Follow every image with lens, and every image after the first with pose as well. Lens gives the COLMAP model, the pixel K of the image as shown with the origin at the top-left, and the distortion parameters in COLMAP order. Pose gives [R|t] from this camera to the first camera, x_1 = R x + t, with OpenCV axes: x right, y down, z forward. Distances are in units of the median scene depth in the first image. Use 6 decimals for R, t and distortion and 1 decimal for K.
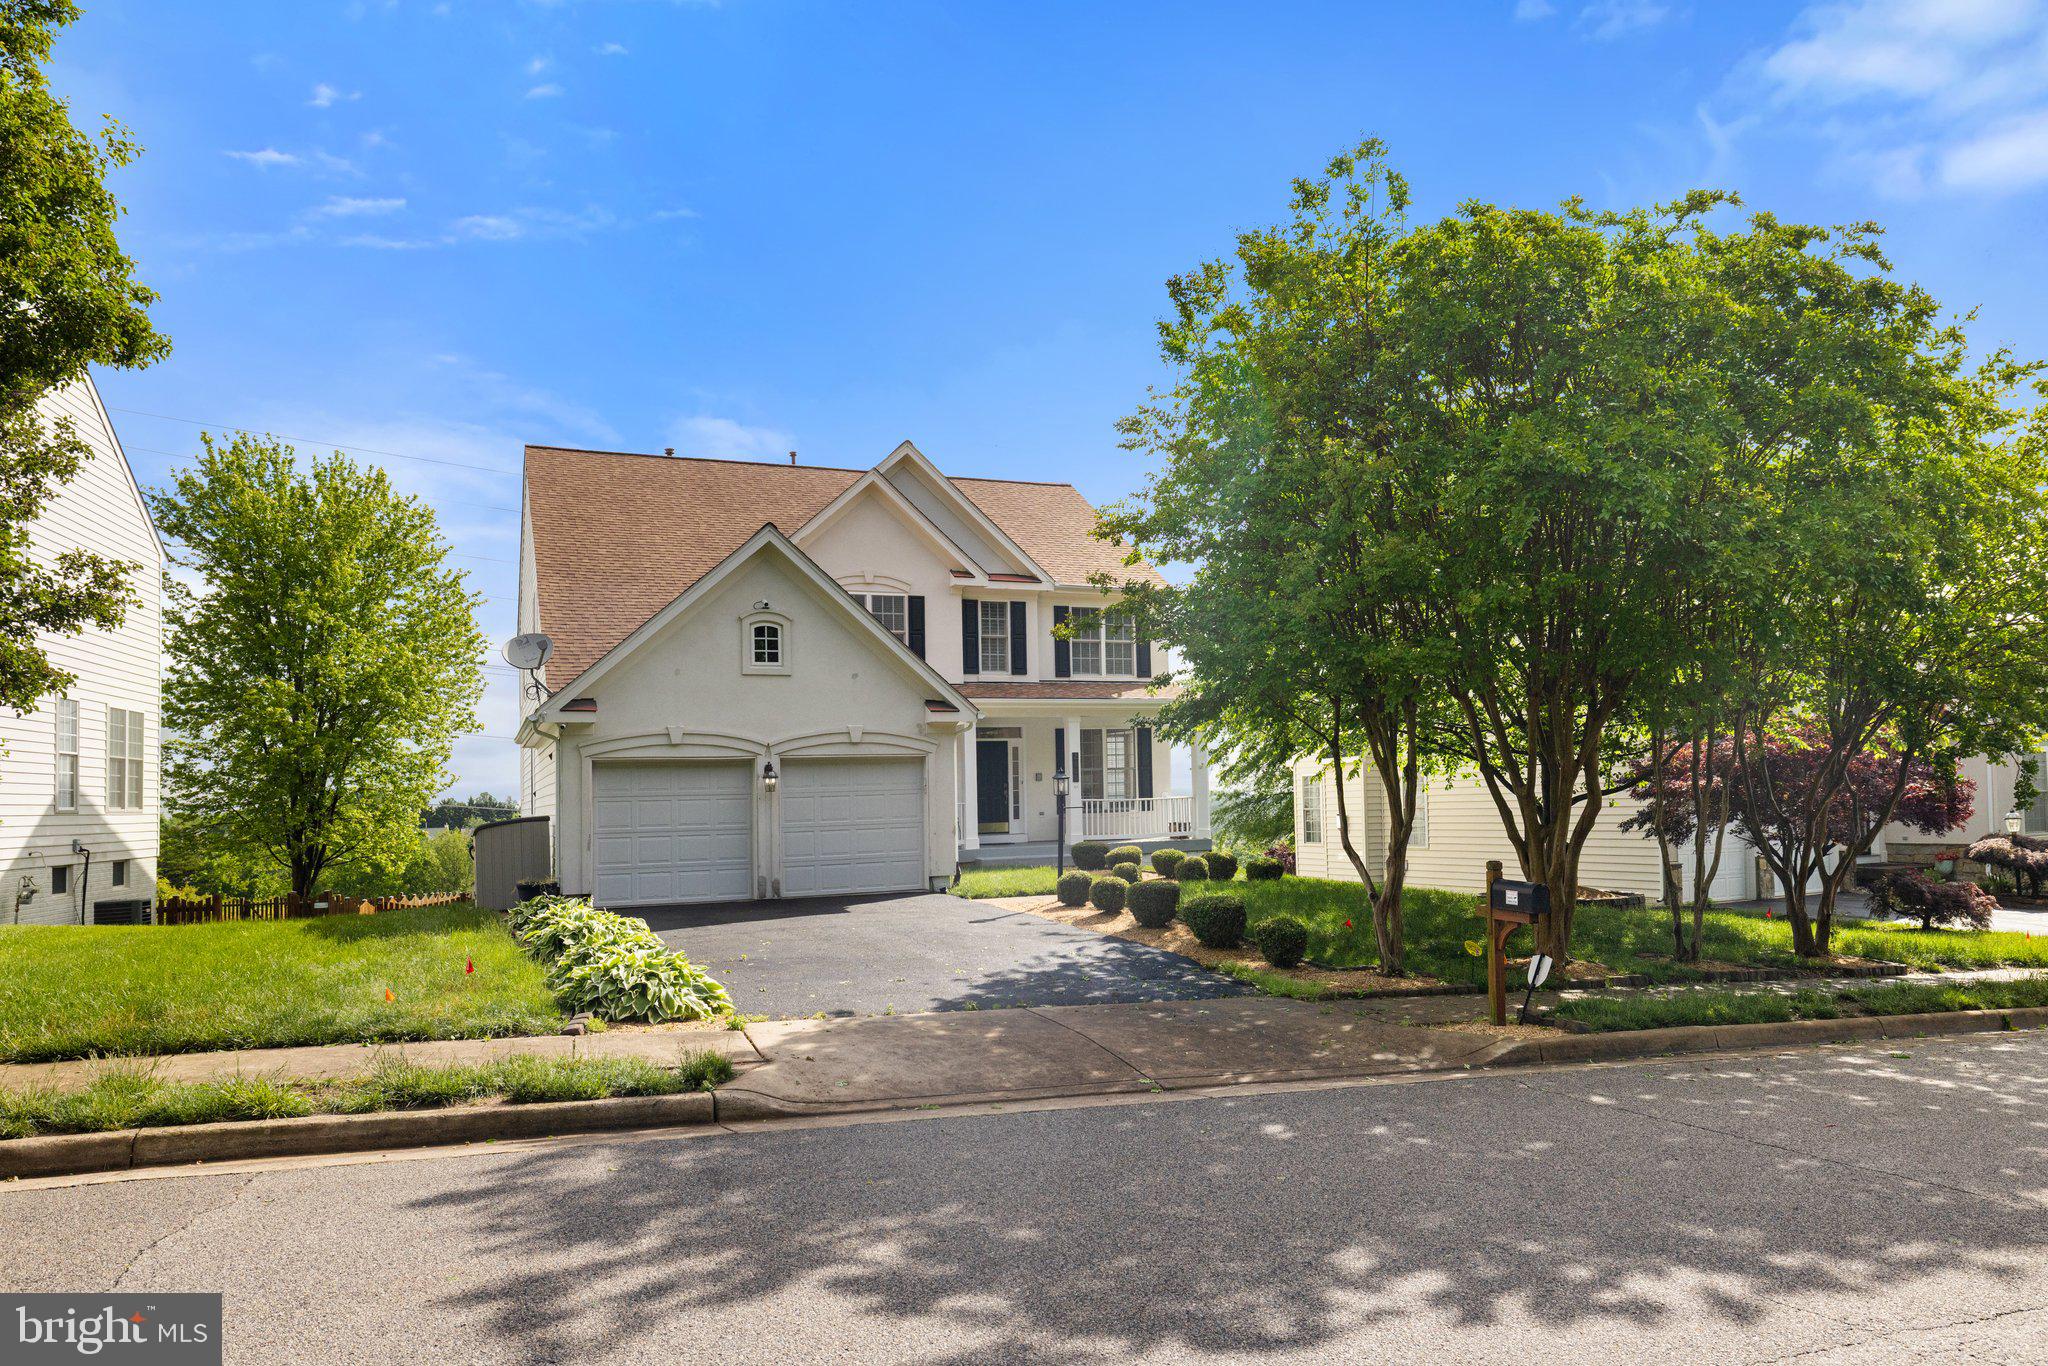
lens RADIAL K [[1314.5, 0, 1021.1], [0, 1314.5, 719.5], [0, 0, 1]] dist [0.002386, -0.002286]
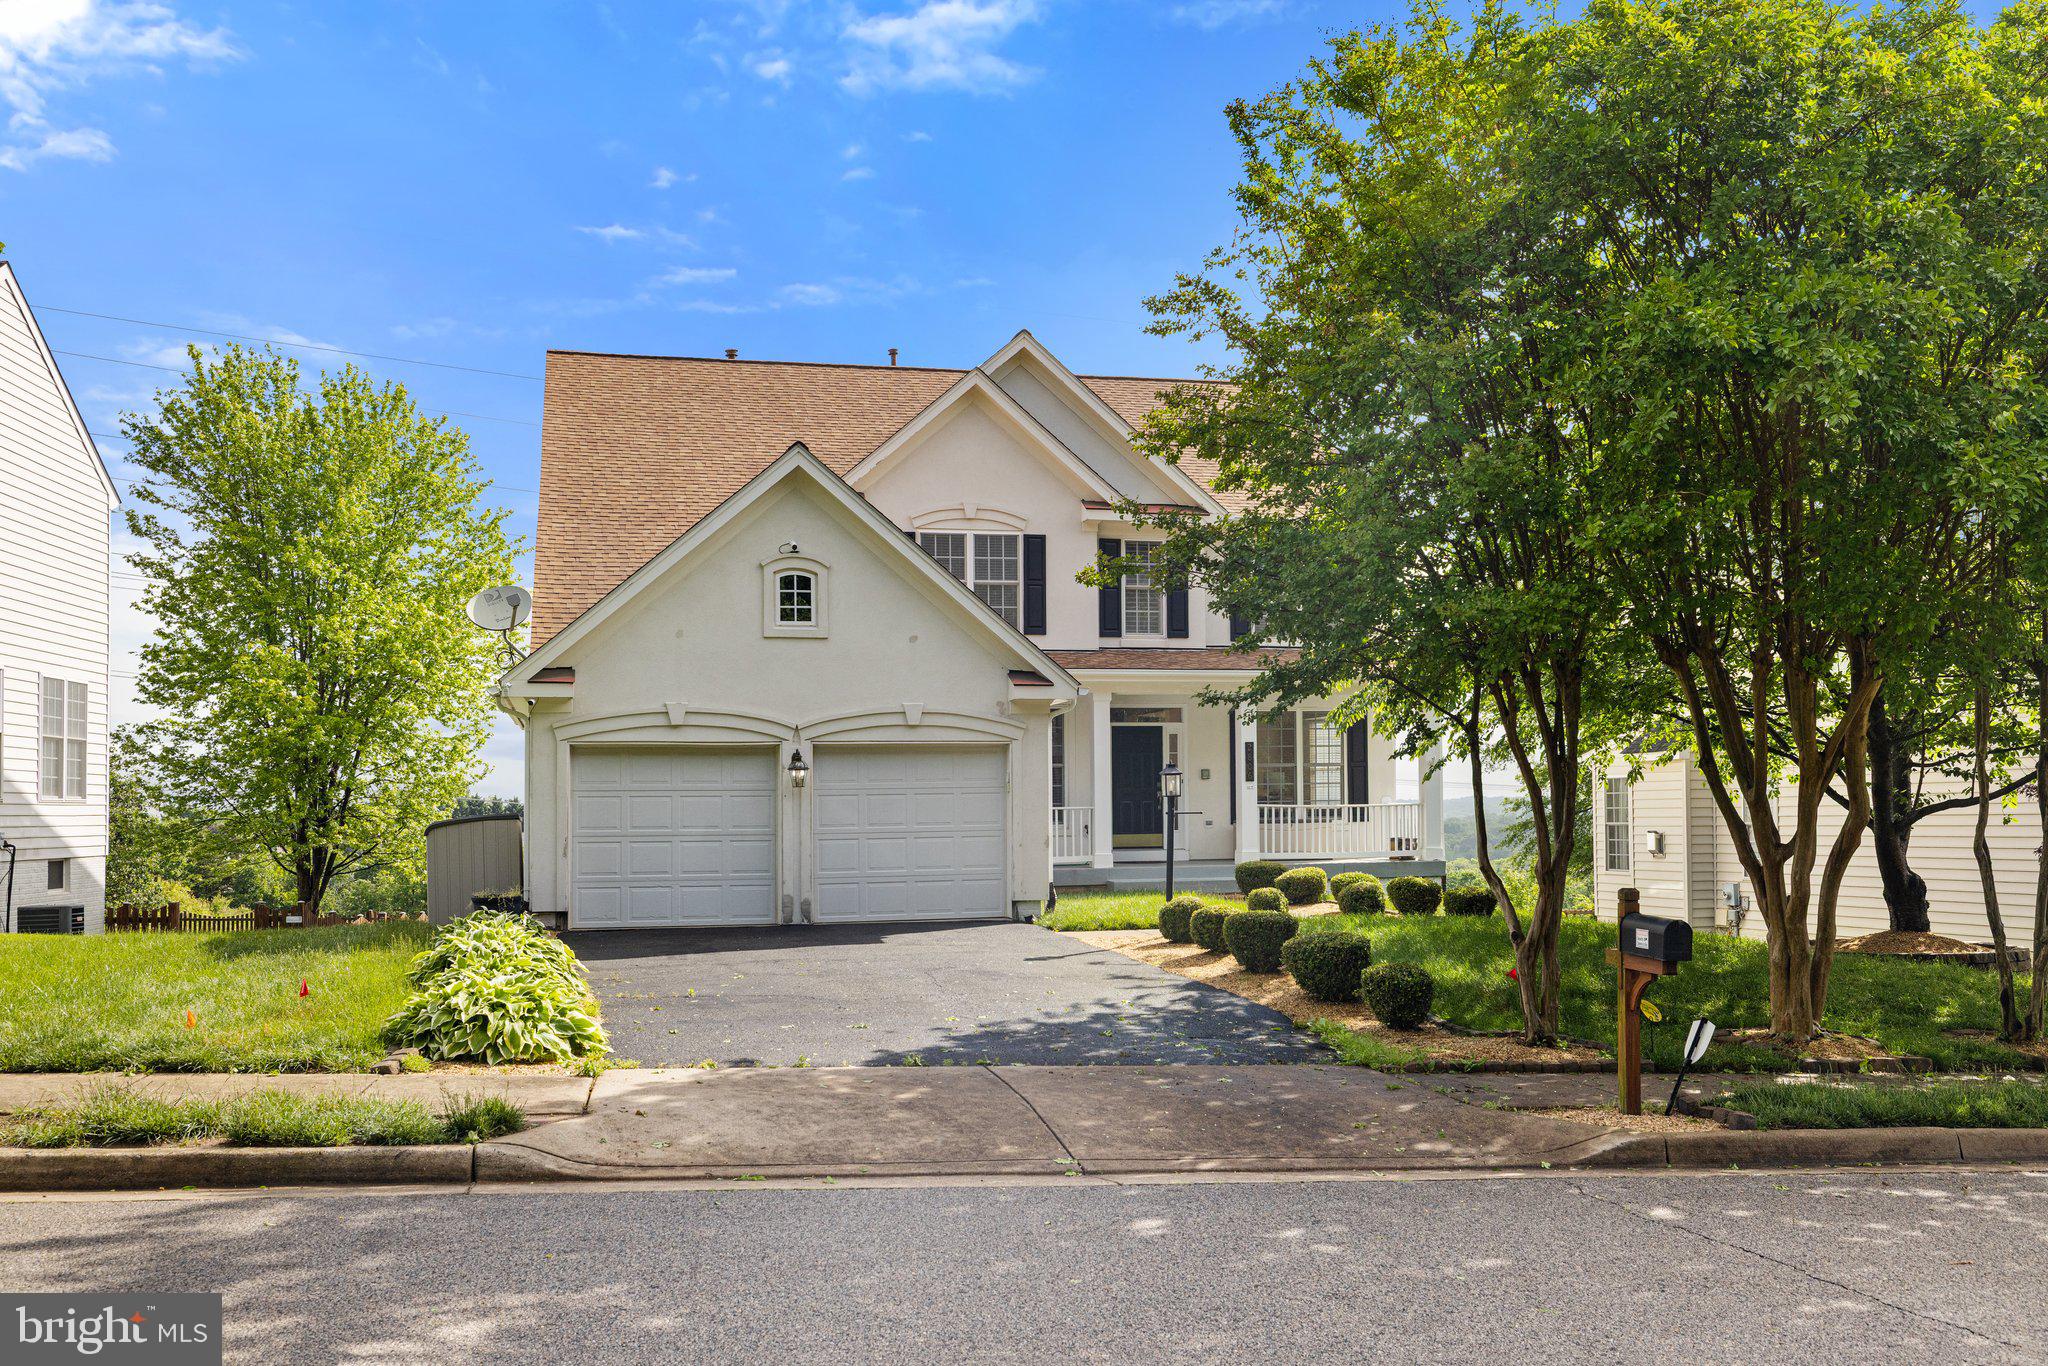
lens RADIAL K [[1749.6, 0, 1032.0], [0, 1749.6, 730.0], [0, 0, 1]] dist [0.001462, -0.002057]
pose [[0.987370, 0.006771, -0.158284, 0.147152], [-0.004135, 0.999847, 0.016979, 0.003725], [0.158375, -0.016110, 0.987248, -0.005250]]
